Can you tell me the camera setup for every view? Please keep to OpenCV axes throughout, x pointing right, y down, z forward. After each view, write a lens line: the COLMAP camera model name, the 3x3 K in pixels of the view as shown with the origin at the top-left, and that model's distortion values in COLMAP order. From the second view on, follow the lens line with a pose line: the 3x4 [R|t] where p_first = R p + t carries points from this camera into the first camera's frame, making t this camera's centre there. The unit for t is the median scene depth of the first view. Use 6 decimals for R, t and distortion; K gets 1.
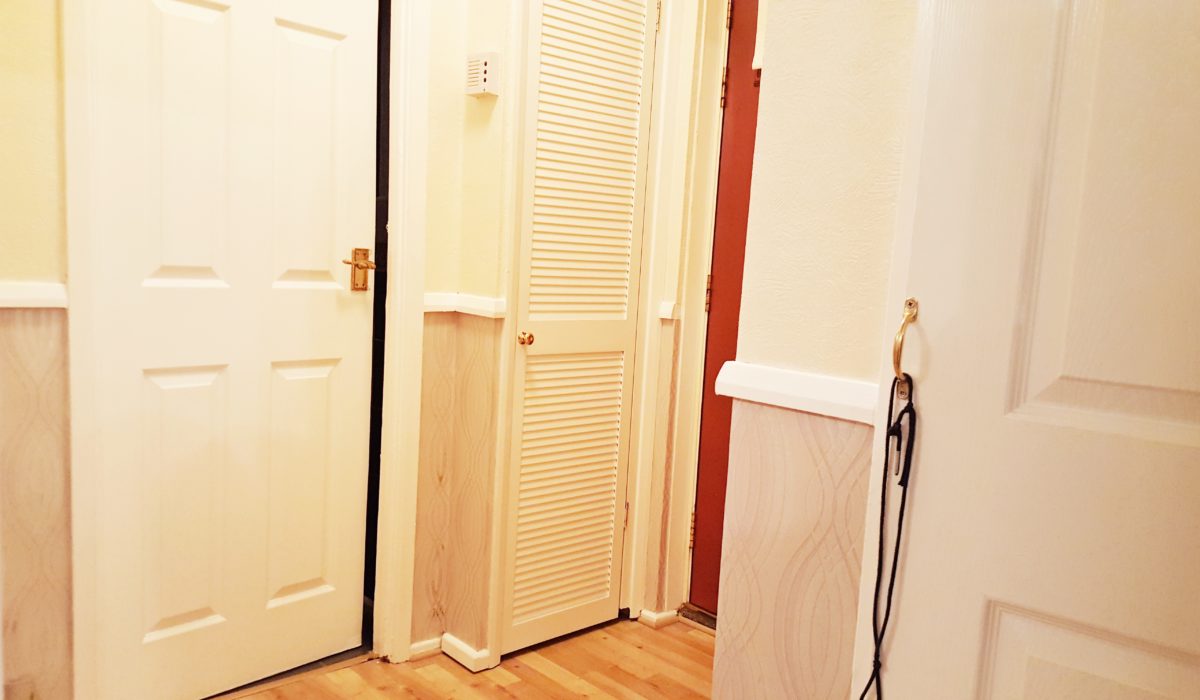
lens RADIAL K [[900.9, 0, 594.3], [0, 900.9, 350.6], [0, 0, 1]] dist [0.107691, -0.160891]
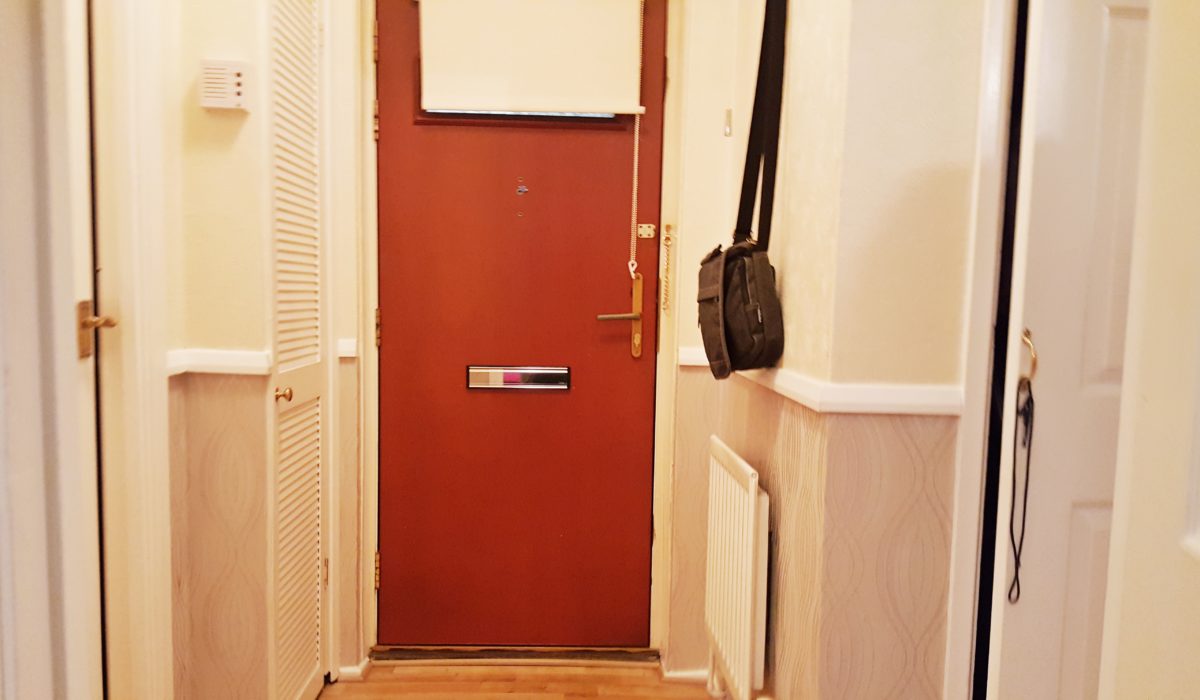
lens RADIAL K [[900.9, 0, 592.2], [0, 900.9, 355.9], [0, 0, 1]] dist [0.107691, -0.160891]
pose [[0.646573, -0.088803, 0.757665, -0.489717], [0.089815, 0.995155, 0.039992, -0.052808], [-0.757546, 0.042192, 0.651417, 0.183448]]
